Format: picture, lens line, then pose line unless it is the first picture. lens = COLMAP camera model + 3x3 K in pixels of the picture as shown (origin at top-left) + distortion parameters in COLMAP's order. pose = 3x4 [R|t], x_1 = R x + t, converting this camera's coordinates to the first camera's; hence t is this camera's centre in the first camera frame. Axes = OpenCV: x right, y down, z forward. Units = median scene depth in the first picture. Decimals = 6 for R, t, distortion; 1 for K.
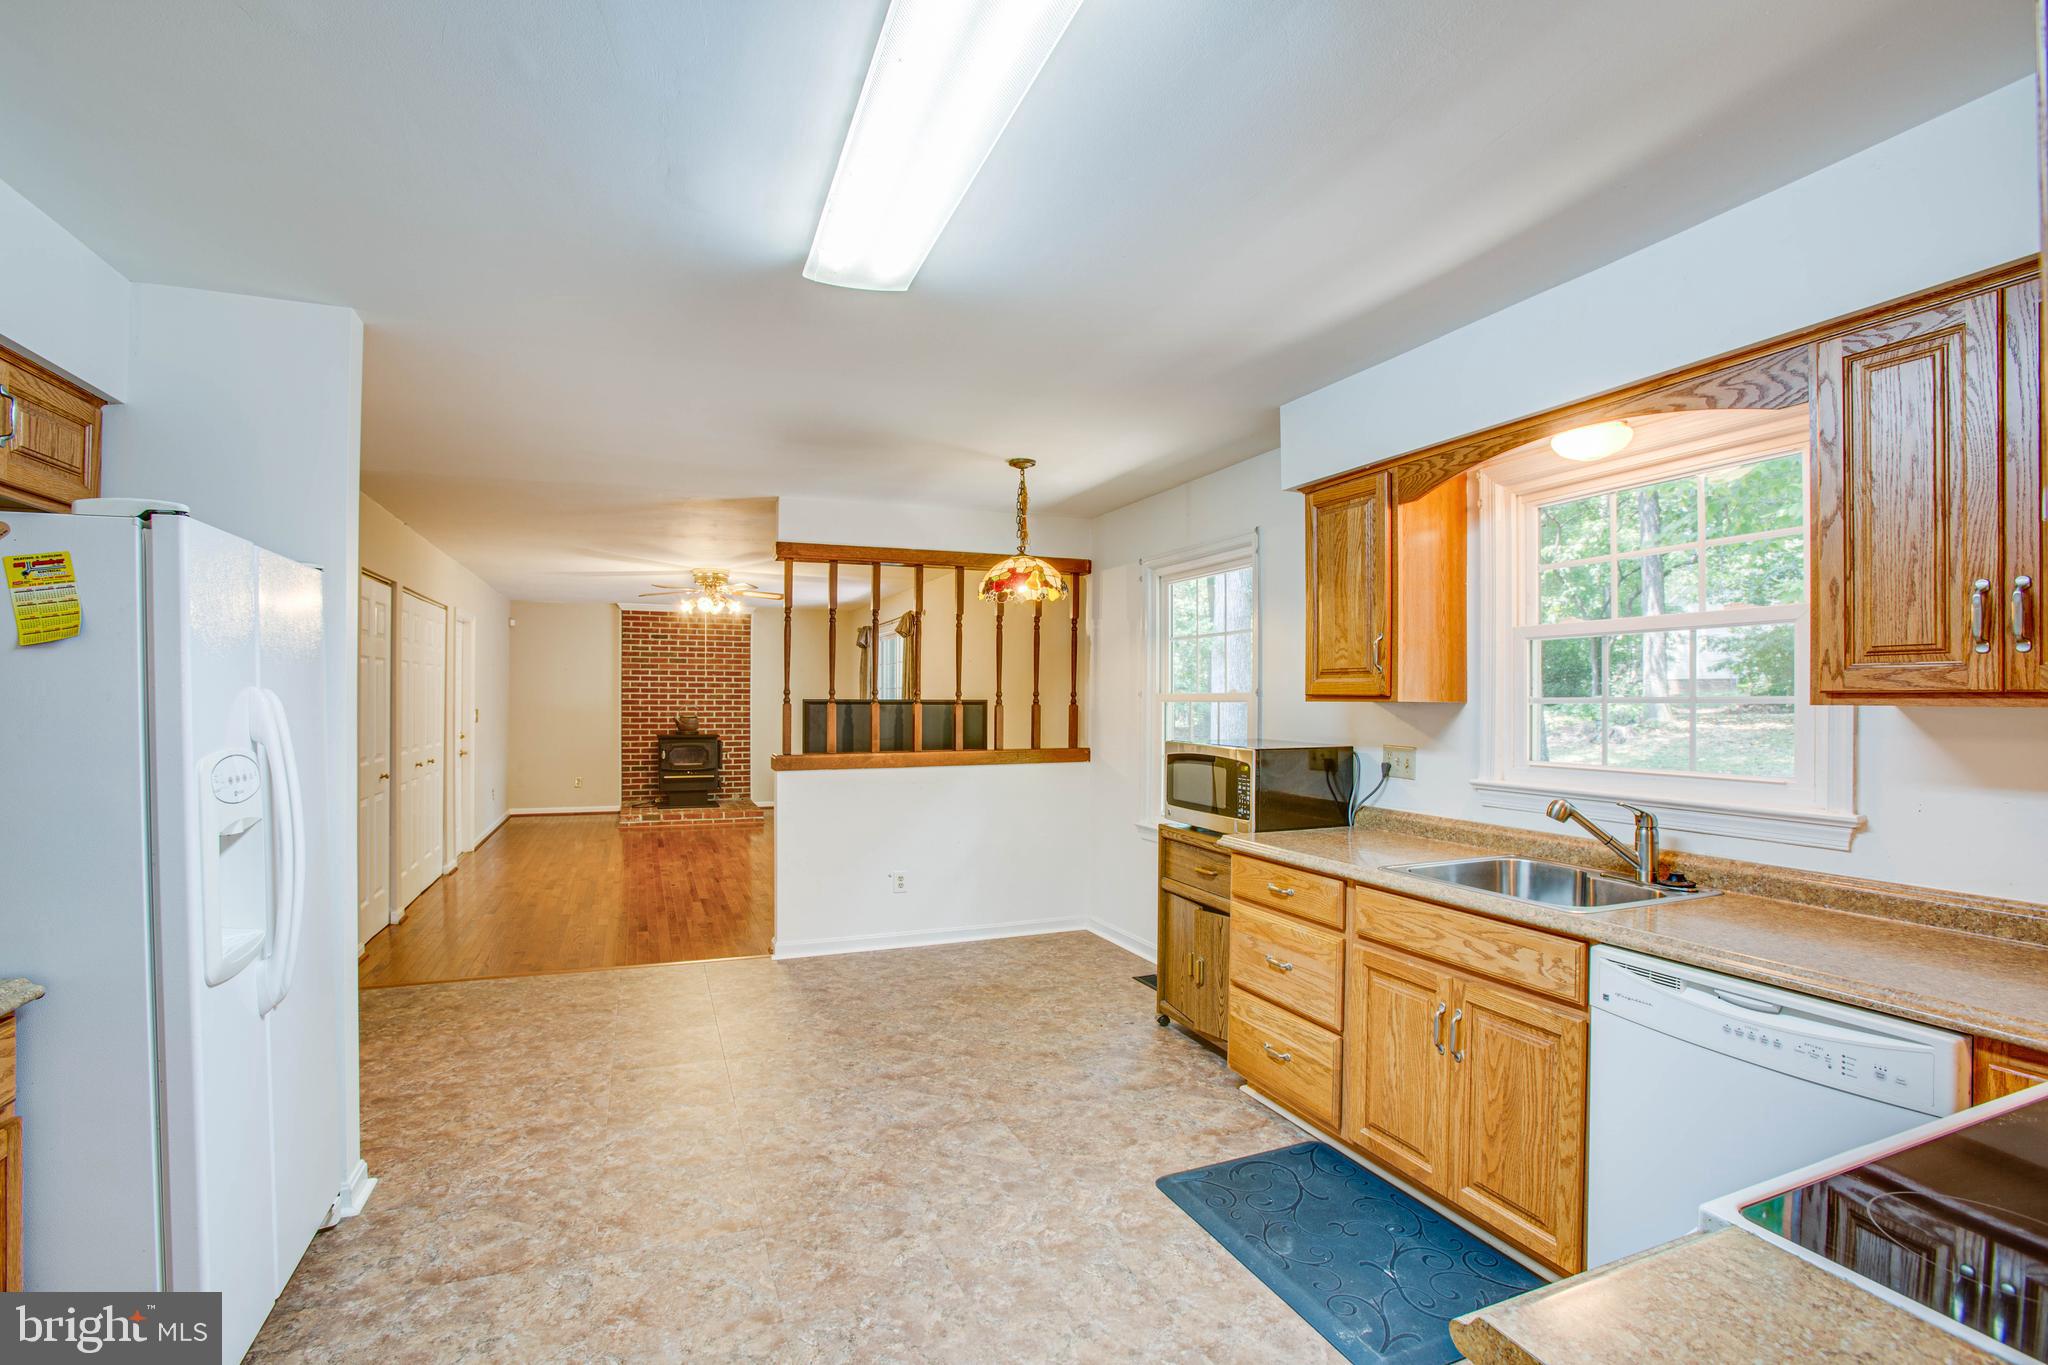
lens RADIAL K [[924.0, 0, 1012.4], [0, 924.0, 700.7], [0, 0, 1]] dist [-0.130432, 0.049617]
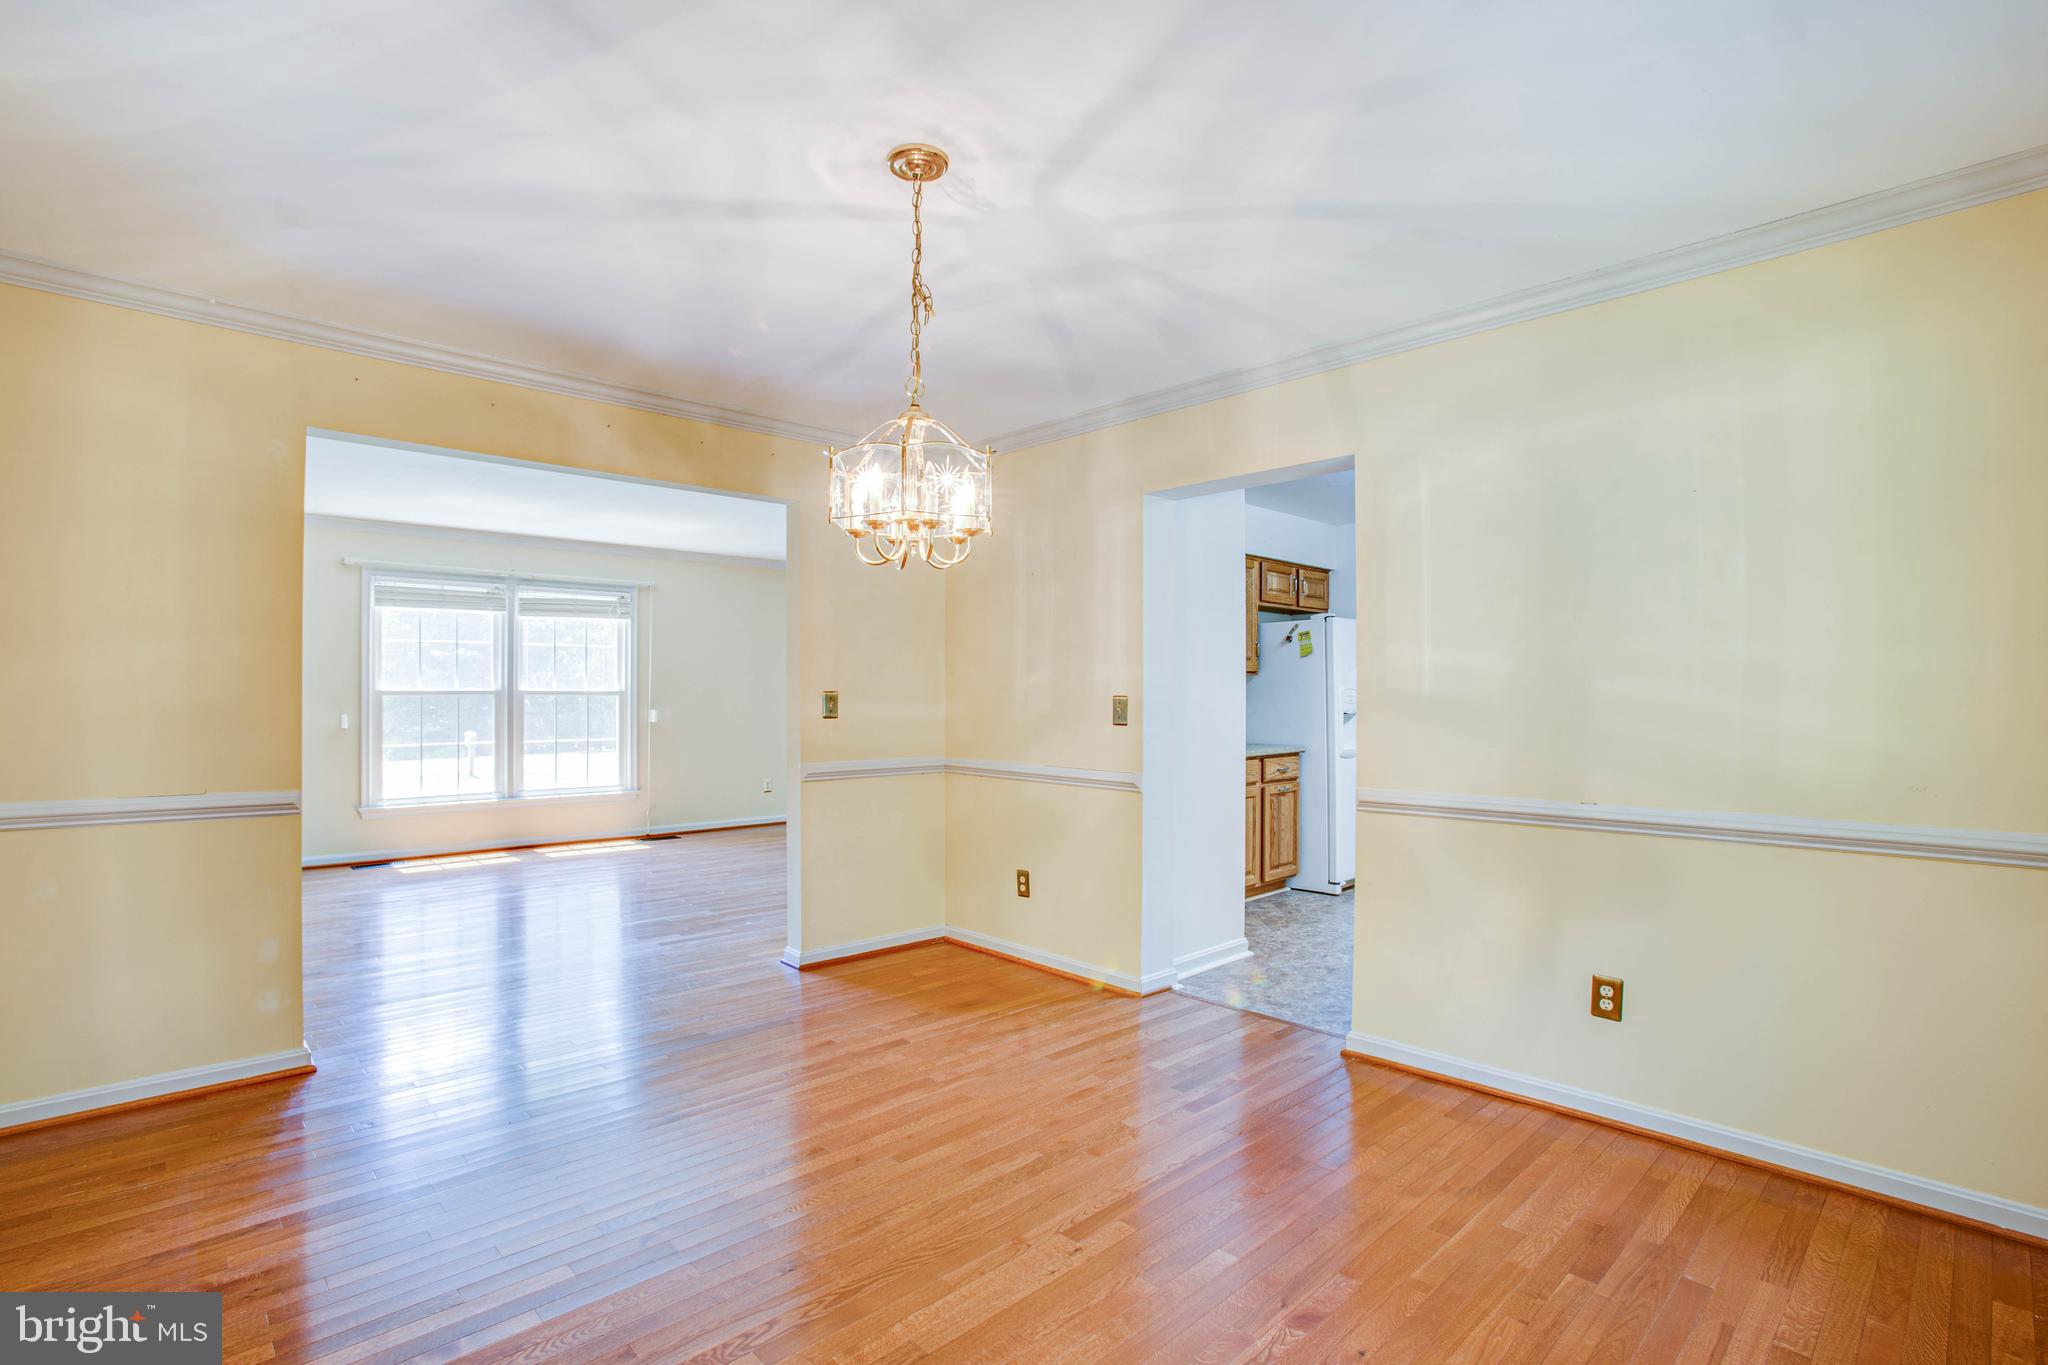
lens RADIAL K [[959.1, 0, 1023.7], [0, 959.1, 690.4], [0, 0, 1]] dist [-0.066655, 0.023380]
pose [[0.366807, -0.004934, -0.930284, 0.744268], [-0.004010, 0.999968, -0.006885, 0.038323], [0.930288, 0.006257, 0.366776, -0.552017]]
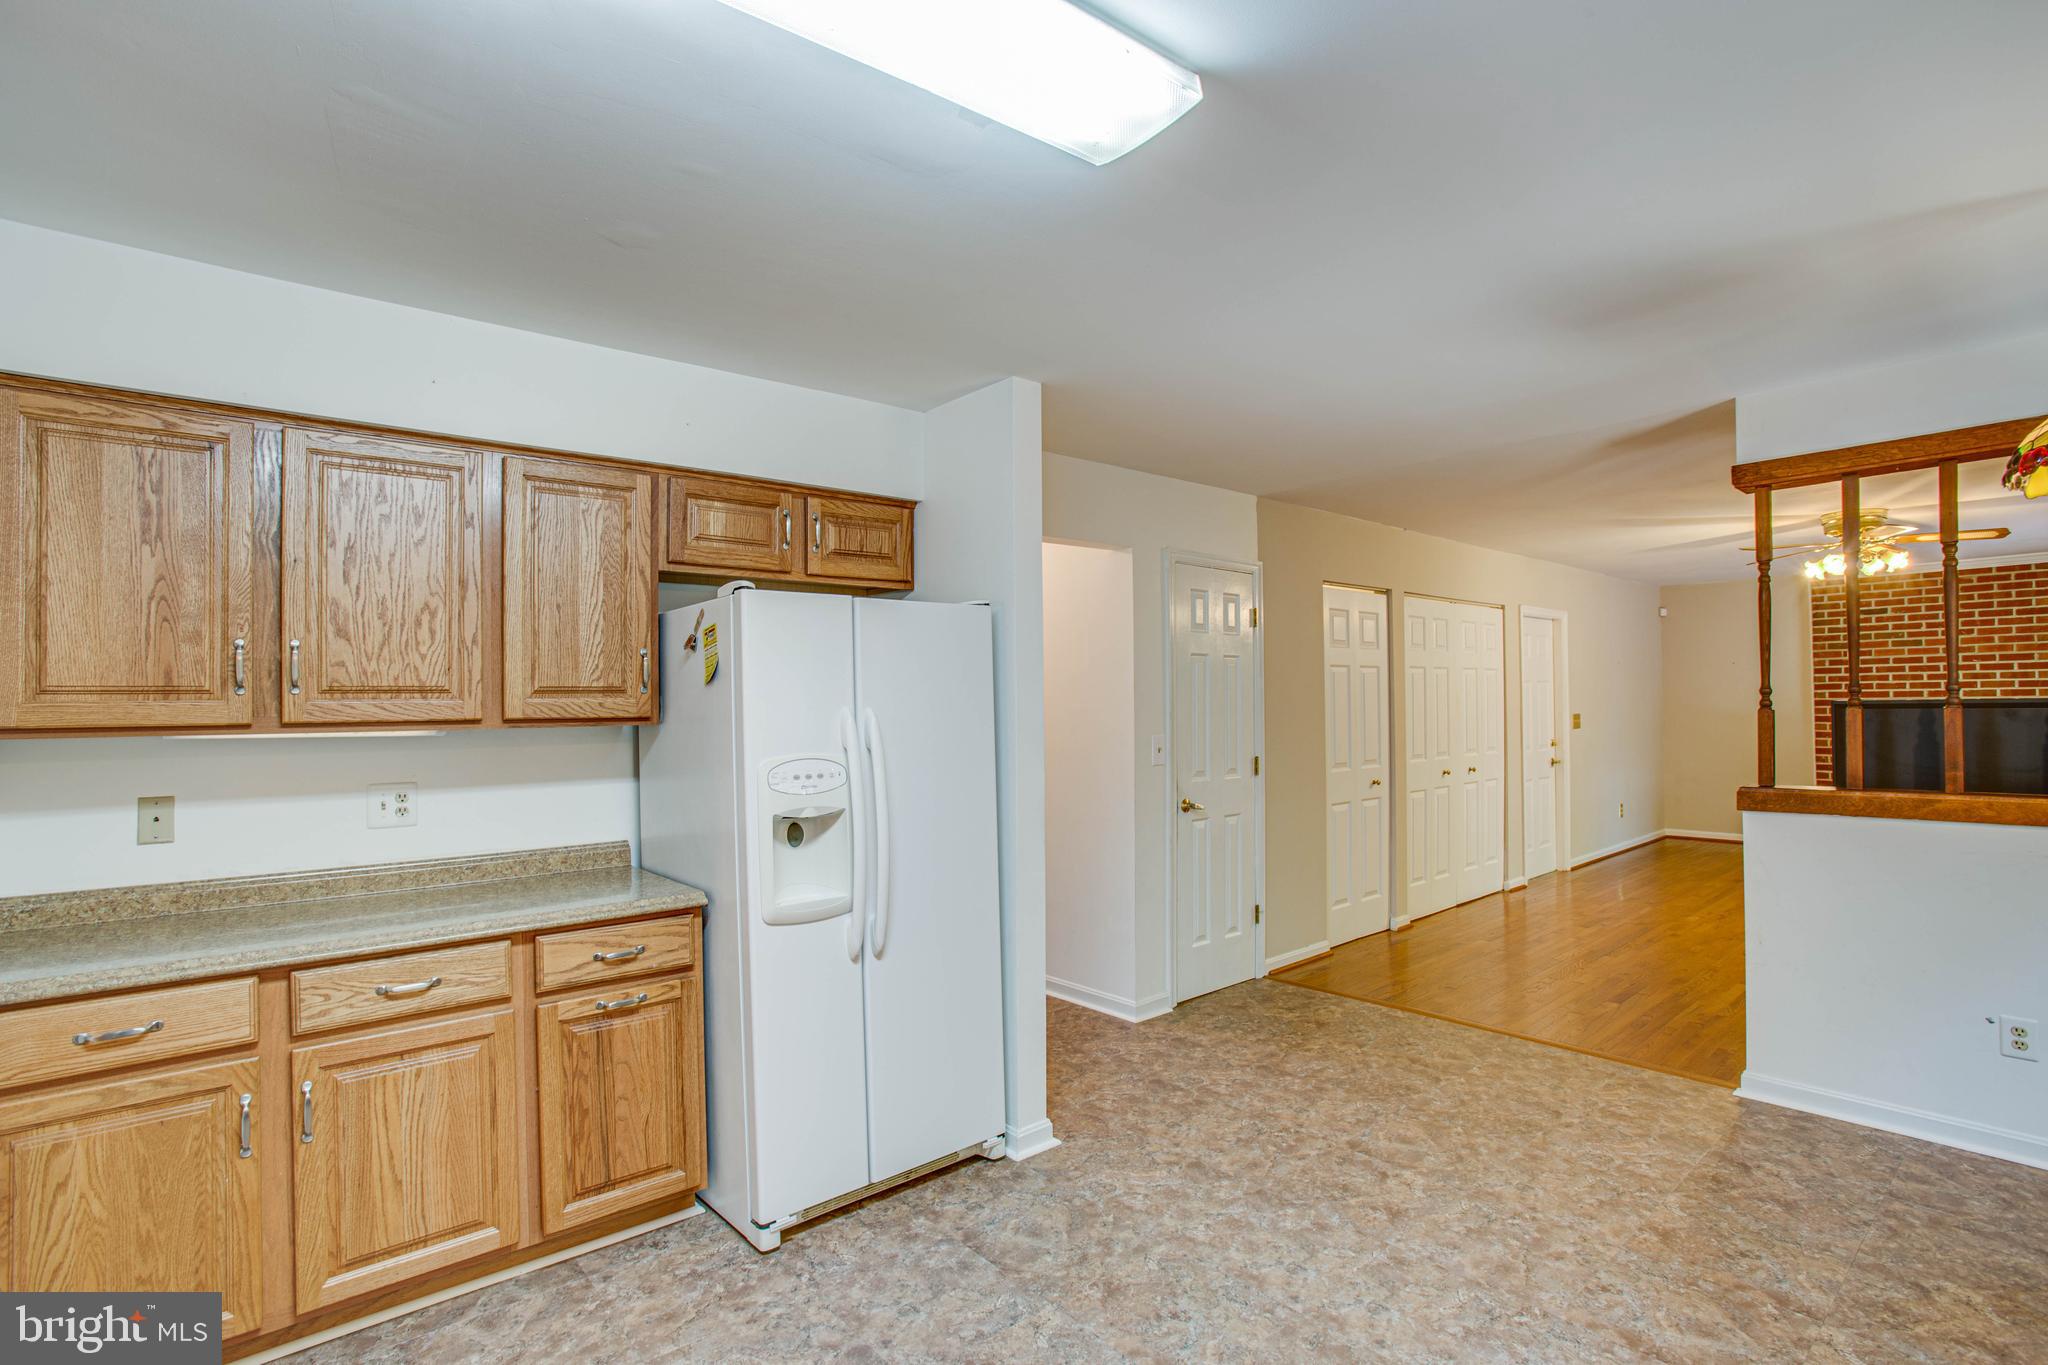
lens RADIAL K [[959.1, 0, 1023.7], [0, 959.1, 690.4], [0, 0, 1]] dist [-0.066655, 0.023380]
pose [[0.313124, -0.022066, -0.949456, 0.241783], [0.011238, 0.999746, -0.019529, -0.003026], [0.949646, -0.004555, 0.313292, 0.323315]]
